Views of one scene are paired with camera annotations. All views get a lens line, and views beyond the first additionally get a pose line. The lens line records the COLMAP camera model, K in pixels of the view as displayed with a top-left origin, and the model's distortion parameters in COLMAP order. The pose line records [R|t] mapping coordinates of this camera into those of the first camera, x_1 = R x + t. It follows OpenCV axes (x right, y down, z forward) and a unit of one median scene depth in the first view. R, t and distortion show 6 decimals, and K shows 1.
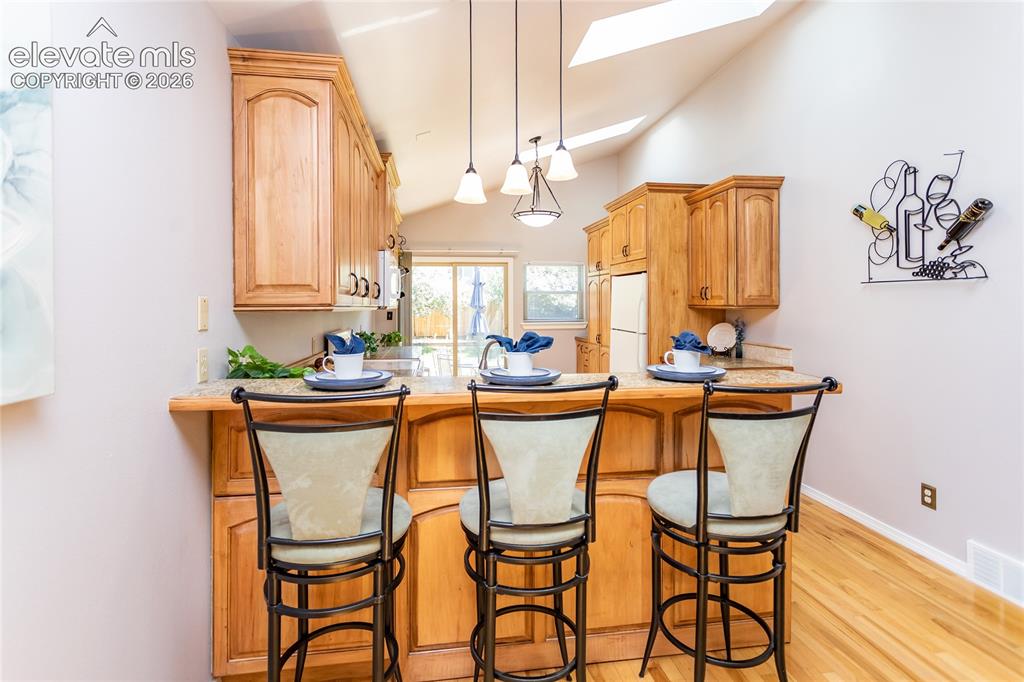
lens RADIAL K [[484.0, 0, 513.5], [0, 484.0, 306.1], [0, 0, 1]] dist [-0.000851, 0.000072]
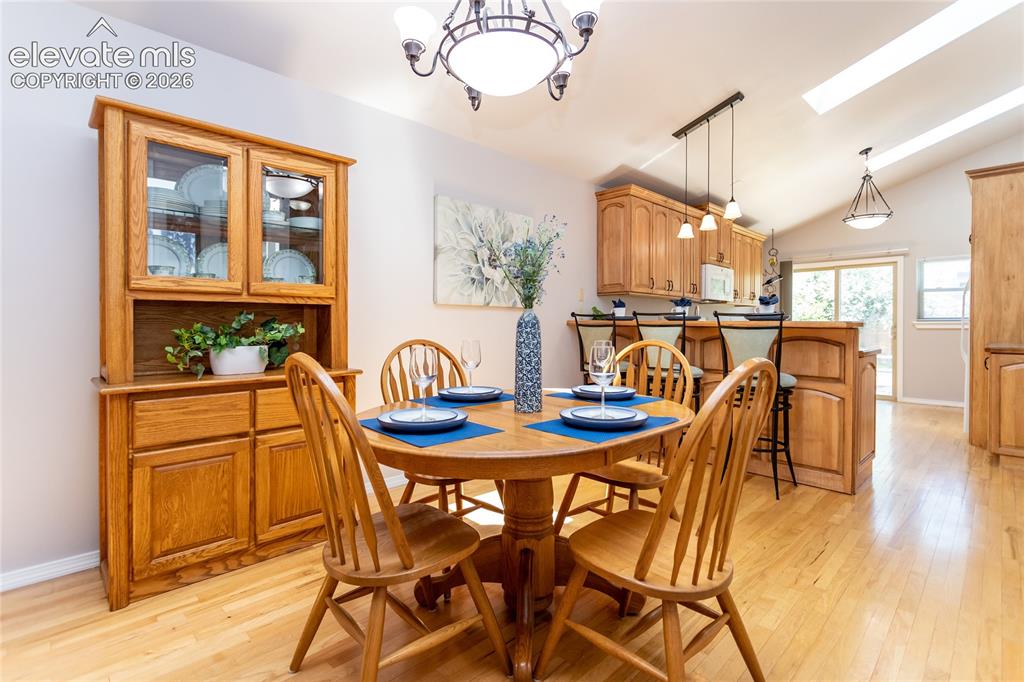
lens RADIAL K [[494.3, 0, 512.1], [0, 494.3, 335.6], [0, 0, 1]] dist [-0.000357, -0.000271]
pose [[0.591180, 0.018389, -0.806330, 0.640684], [-0.004979, 0.999804, 0.019151, 0.088537], [0.806524, -0.007307, 0.591156, -0.456135]]
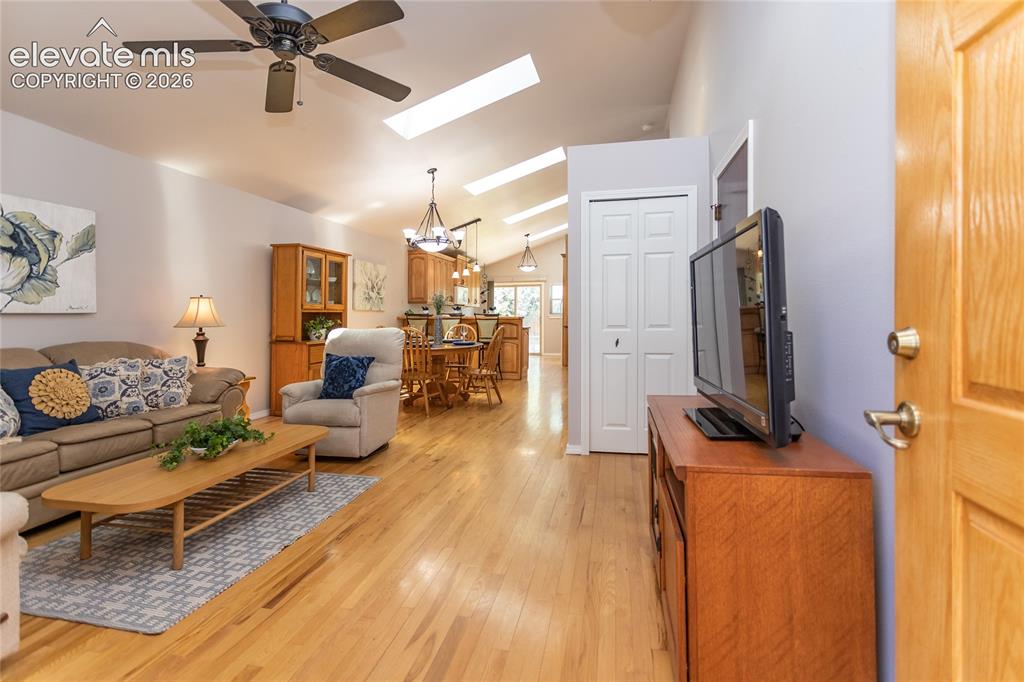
lens RADIAL K [[487.9, 0, 510.2], [0, 487.9, 316.1], [0, 0, 1]] dist [-0.000122, -0.000182]
pose [[0.931431, -0.004457, -0.363890, 1.090194], [0.004103, 0.999990, -0.001745, 0.076605], [0.363894, 0.000132, 0.931440, -1.618888]]
